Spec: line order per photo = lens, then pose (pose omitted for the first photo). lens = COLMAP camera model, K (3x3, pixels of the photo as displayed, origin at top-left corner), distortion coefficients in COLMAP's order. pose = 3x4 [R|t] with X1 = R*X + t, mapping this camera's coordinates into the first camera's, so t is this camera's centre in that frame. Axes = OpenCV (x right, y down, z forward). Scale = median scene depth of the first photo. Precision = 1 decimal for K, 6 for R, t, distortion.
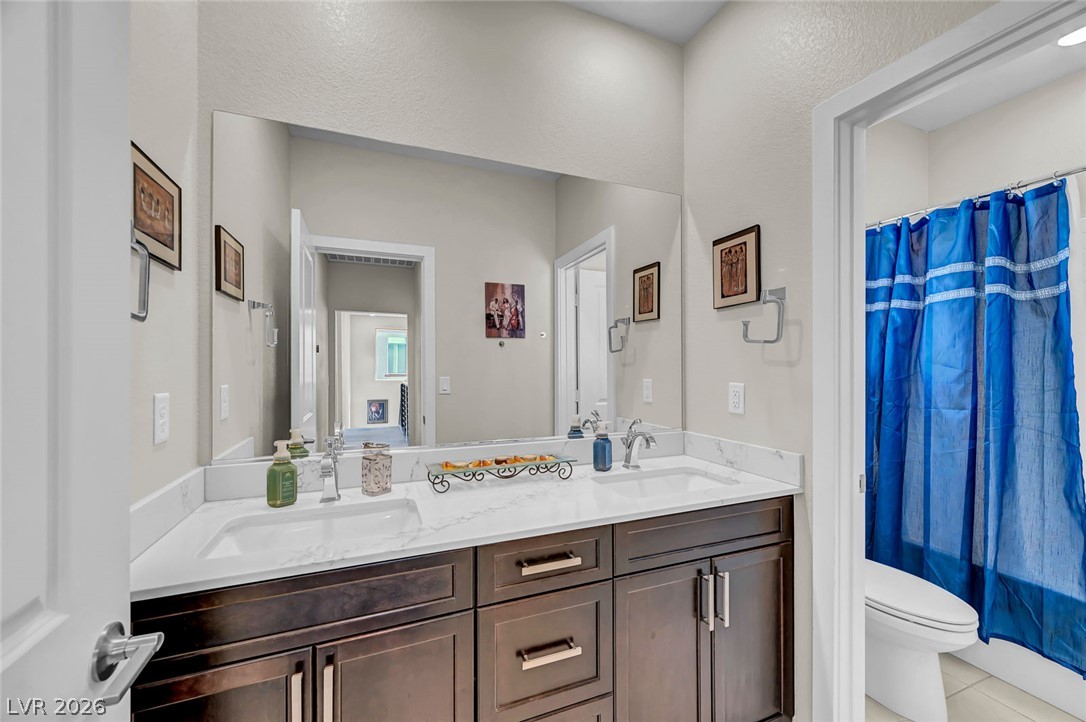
lens RADIAL K [[433.7, 0, 526.8], [0, 433.7, 362.4], [0, 0, 1]] dist [0.001586, 0.000317]
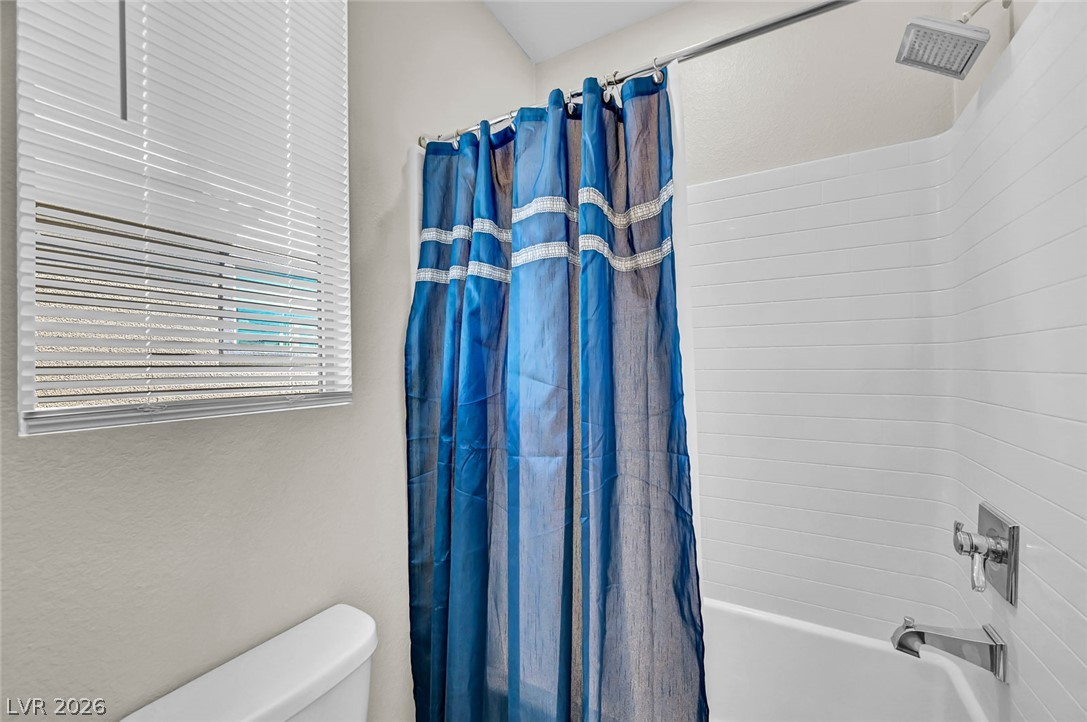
lens RADIAL K [[434.1, 0, 545.8], [0, 434.1, 361.6], [0, 0, 1]] dist [0.001586, 0.000317]
pose [[0.774801, -0.005865, 0.632178, 0.662099], [0.014614, 0.999856, -0.008635, -0.008942], [-0.632036, 0.015929, 0.774775, 0.590874]]
